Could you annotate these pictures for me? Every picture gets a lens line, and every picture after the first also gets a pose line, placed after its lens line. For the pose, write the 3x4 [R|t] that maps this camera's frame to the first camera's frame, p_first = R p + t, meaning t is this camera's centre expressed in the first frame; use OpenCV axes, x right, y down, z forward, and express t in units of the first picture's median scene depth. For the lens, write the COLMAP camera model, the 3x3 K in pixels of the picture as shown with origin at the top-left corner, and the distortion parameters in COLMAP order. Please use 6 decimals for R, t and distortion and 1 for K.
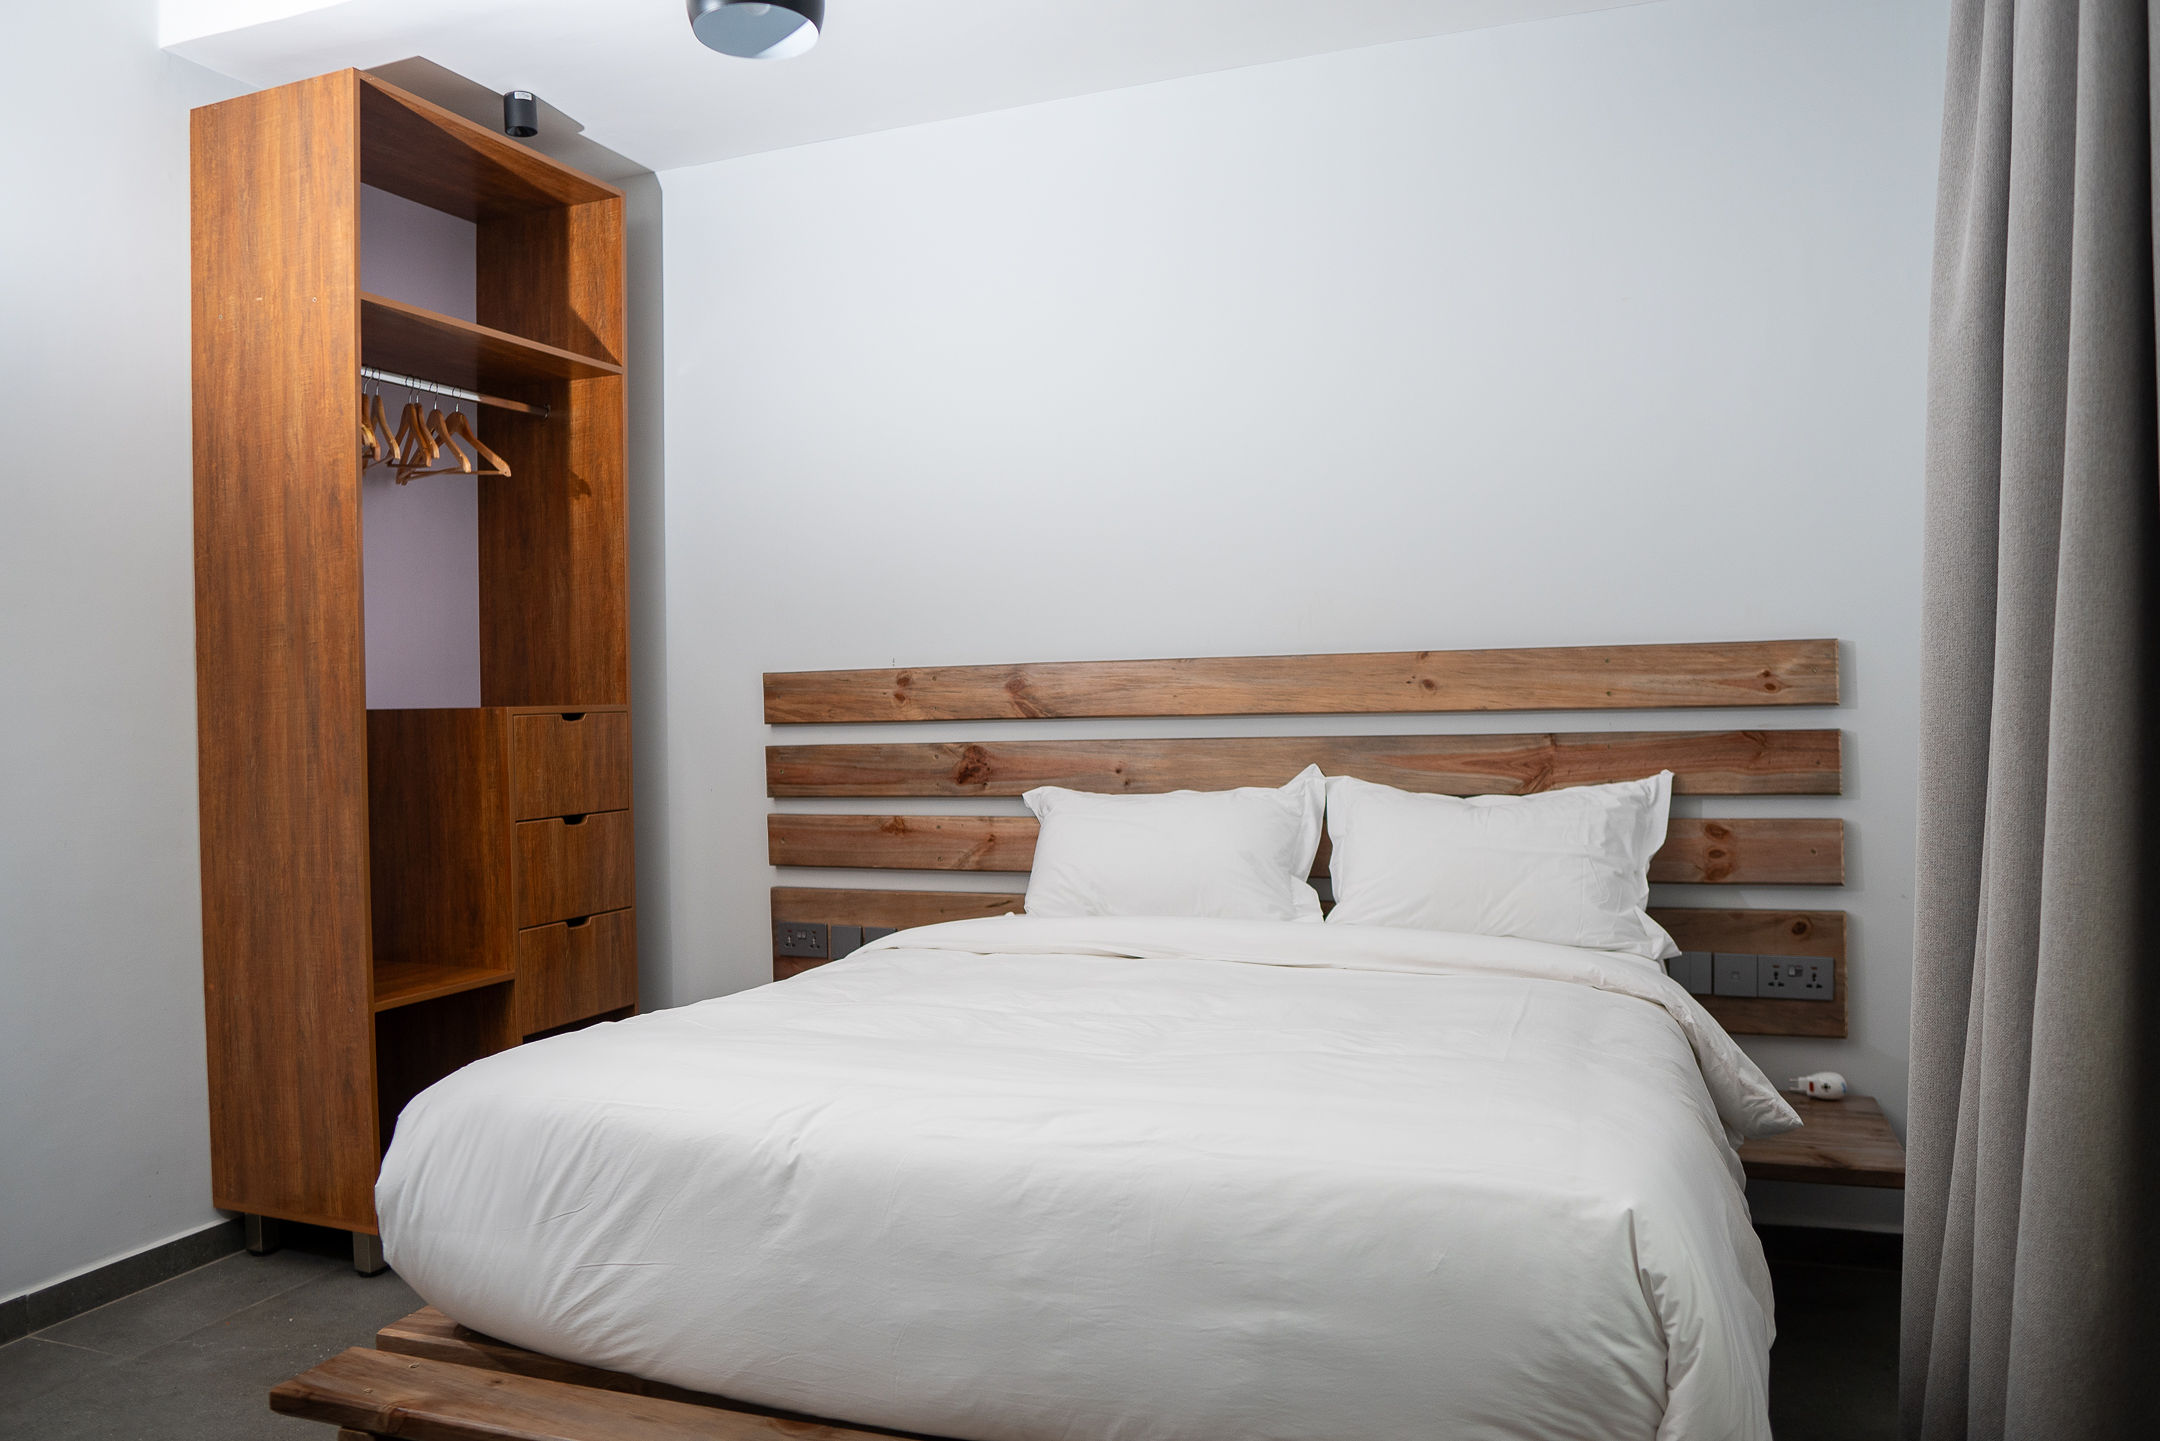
lens RADIAL K [[1523.4, 0, 1088.8], [0, 1523.4, 713.2], [0, 0, 1]] dist [-0.108828, 0.069659]
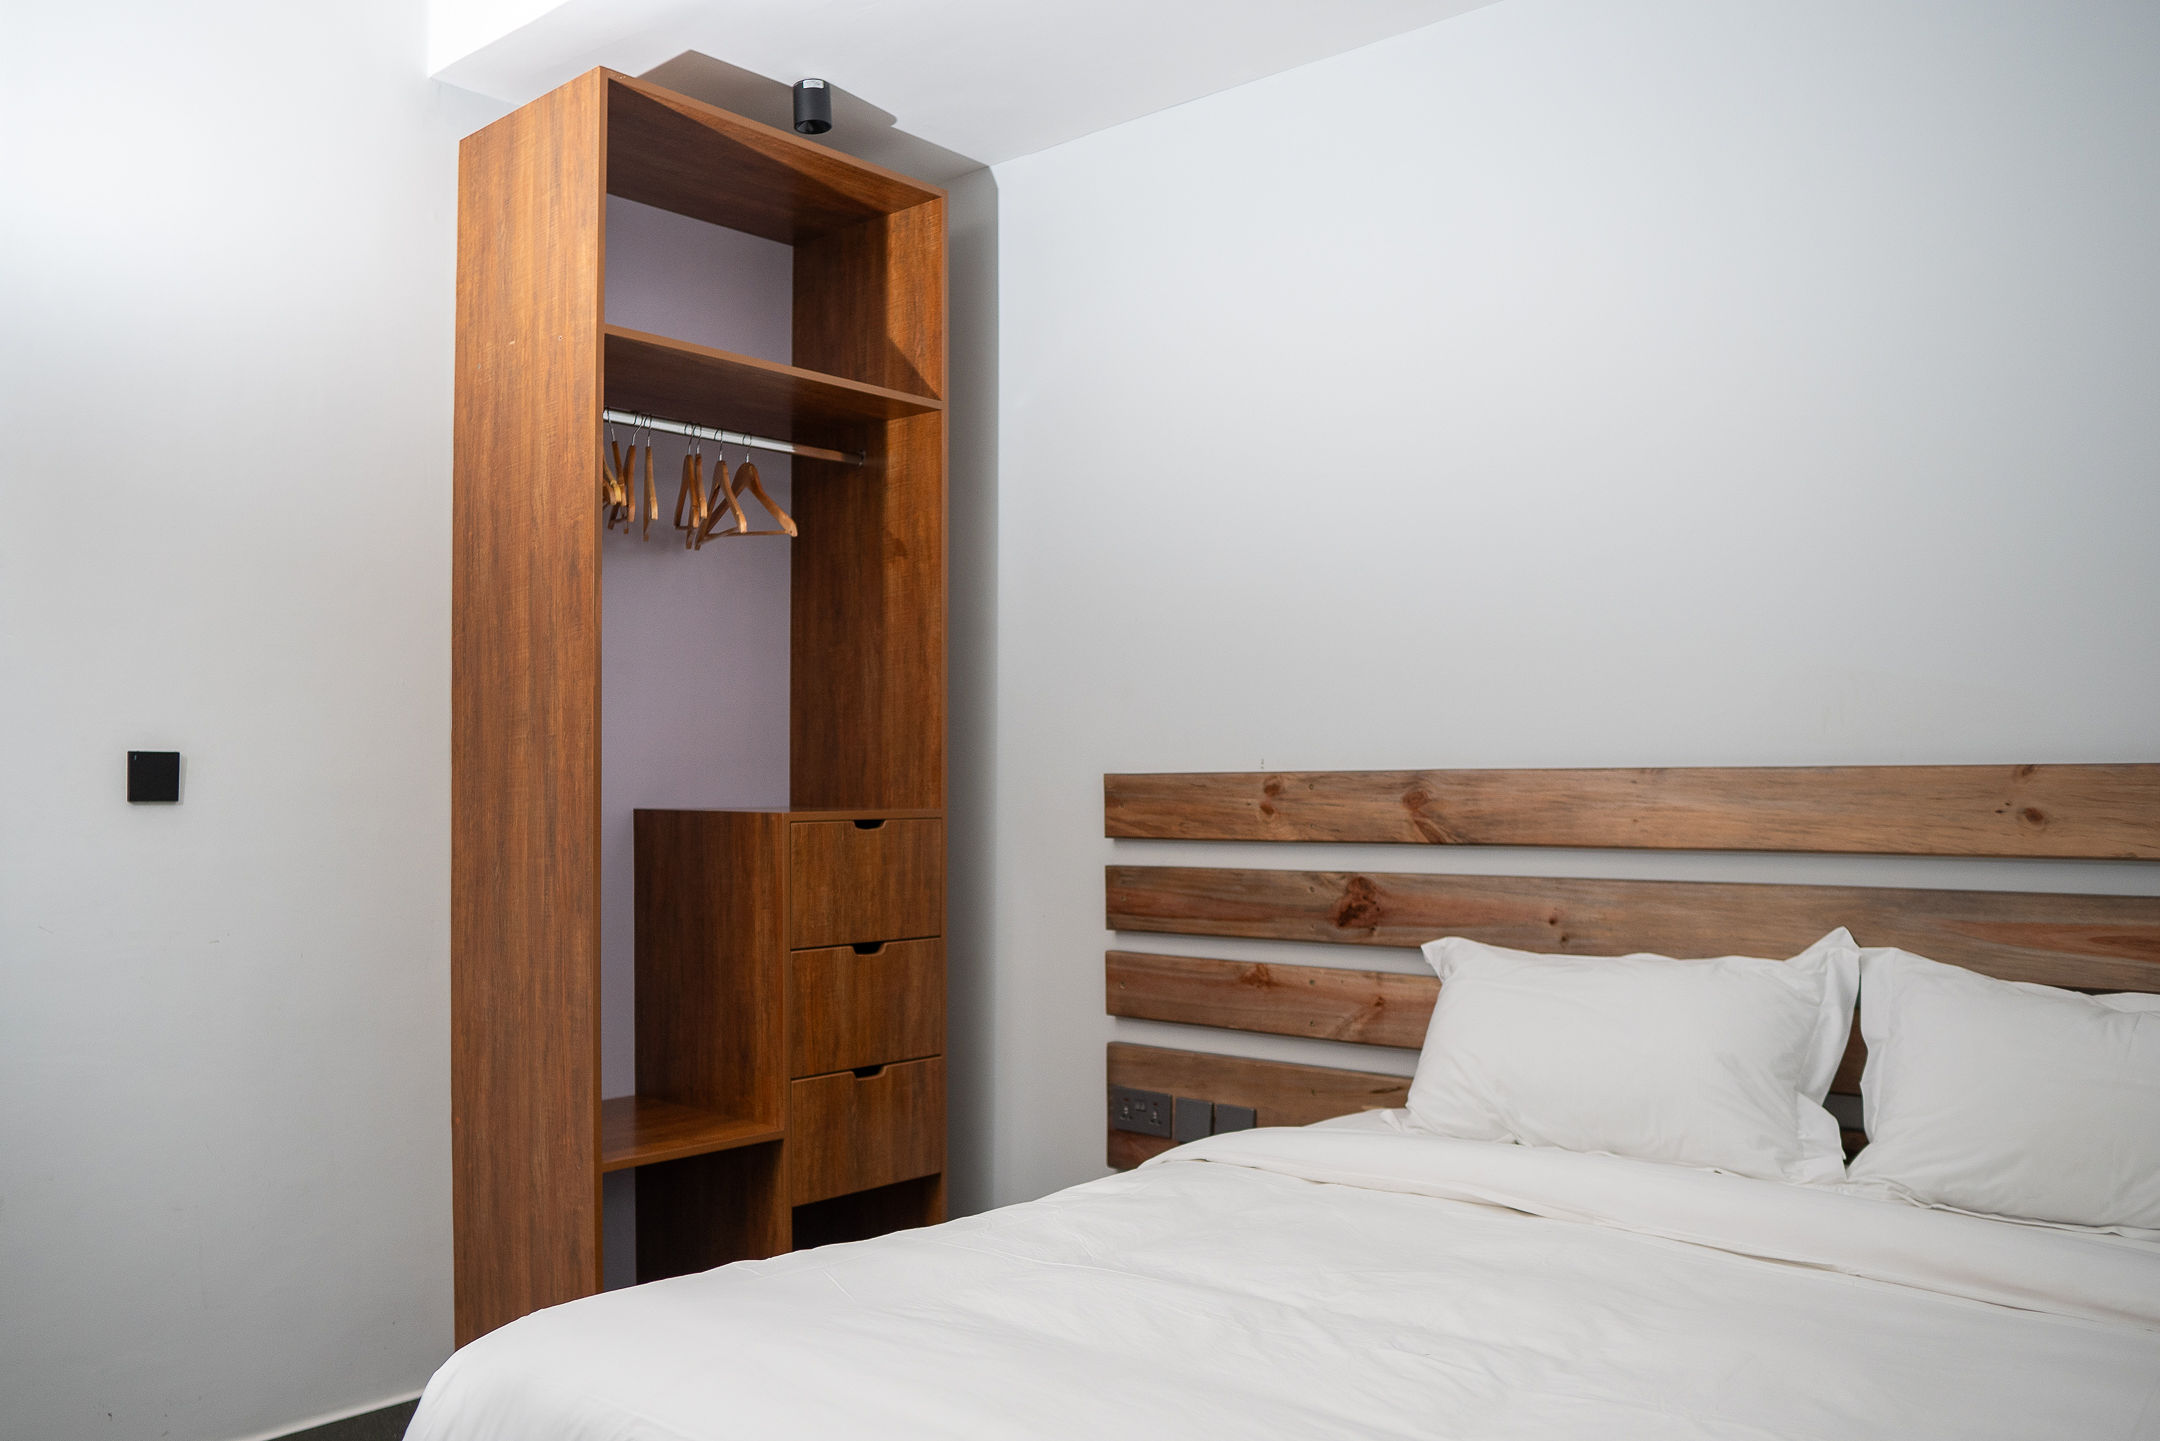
lens RADIAL K [[1669.6, 0, 986.4], [0, 1669.6, 764.7], [0, 0, 1]] dist [-0.098467, 0.058138]
pose [[0.929762, 0.015626, -0.367830, 0.059487], [-0.021857, 0.999679, -0.012778, -0.021681], [0.367513, 0.019920, 0.929805, 0.181682]]
